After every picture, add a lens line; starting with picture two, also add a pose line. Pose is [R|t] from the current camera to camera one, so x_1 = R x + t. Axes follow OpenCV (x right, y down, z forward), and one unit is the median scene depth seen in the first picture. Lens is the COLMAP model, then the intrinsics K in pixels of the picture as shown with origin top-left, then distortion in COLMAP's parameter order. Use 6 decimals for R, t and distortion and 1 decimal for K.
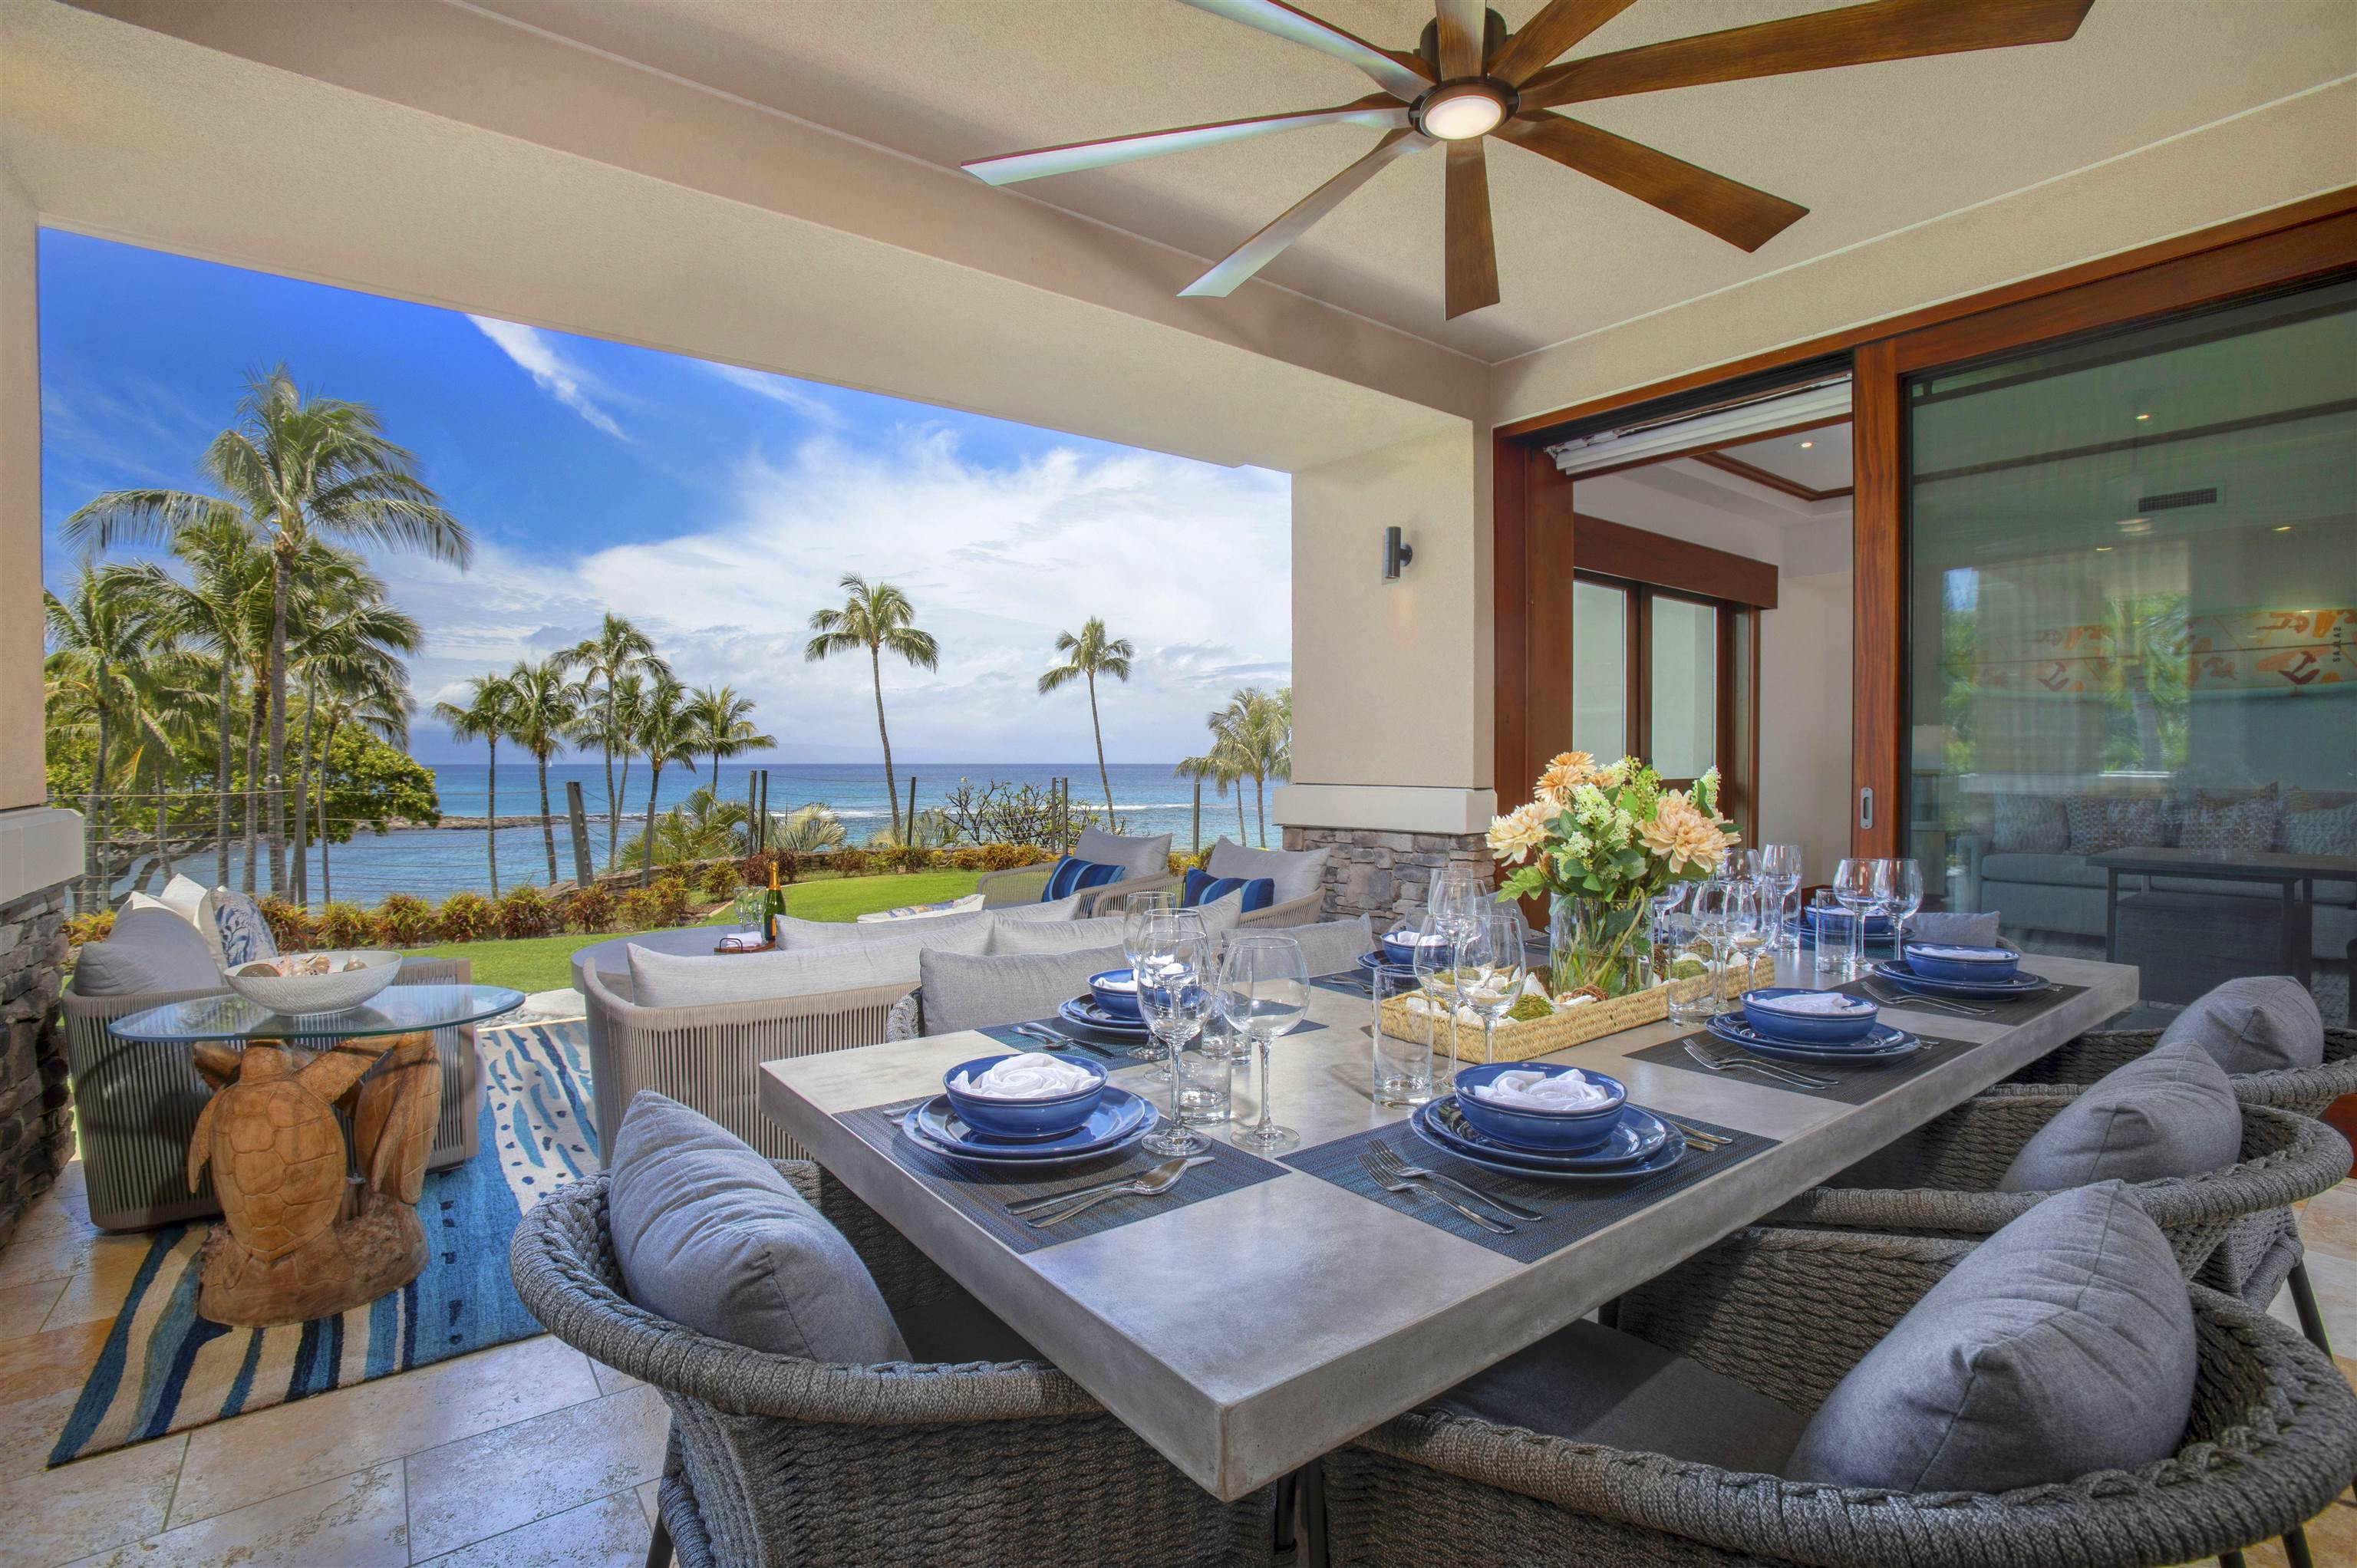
lens RADIAL K [[1074.4, 0, 1178.5], [0, 1074.4, 784.0], [0, 0, 1]] dist [-0.052580, 0.017265]
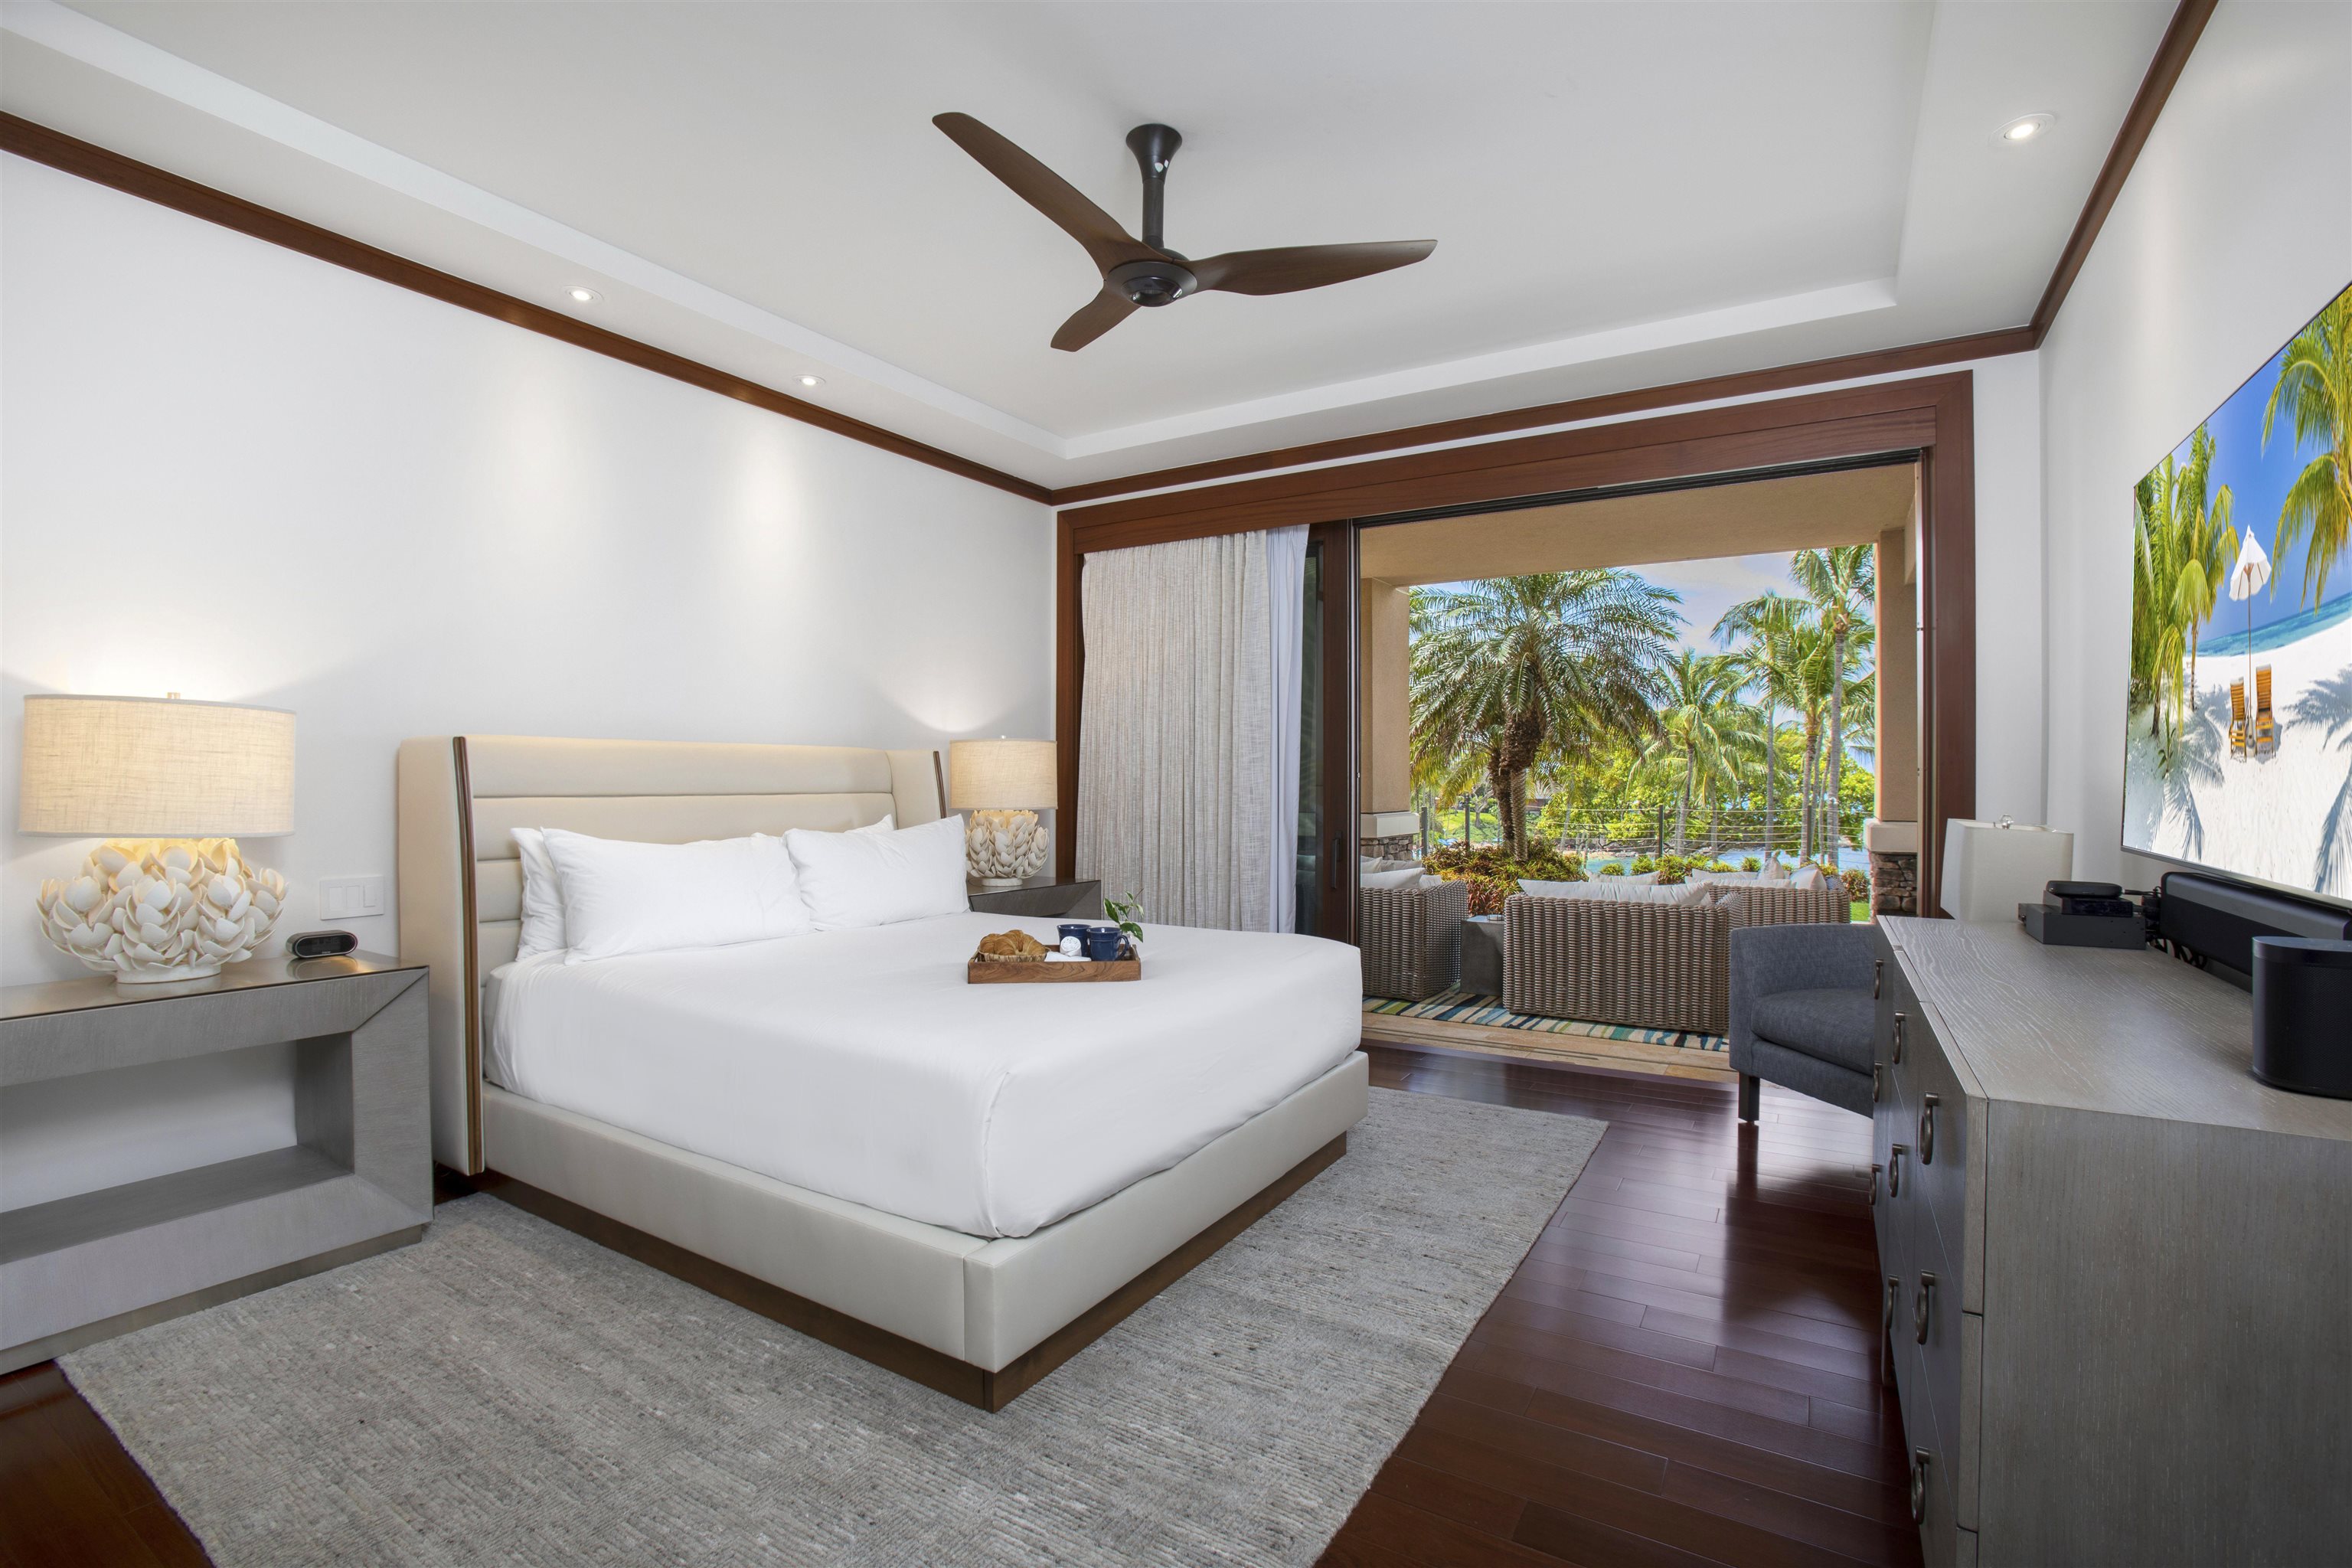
lens RADIAL K [[1072.2, 0, 1176.0], [0, 1072.2, 784.0], [0, 0, 1]] dist [-0.052580, 0.017265]
pose [[0.361625, 0.002967, -0.932319, 0.041350], [-0.020967, 0.999768, -0.004951, -0.001778], [0.932088, 0.021338, 0.361604, -0.144013]]
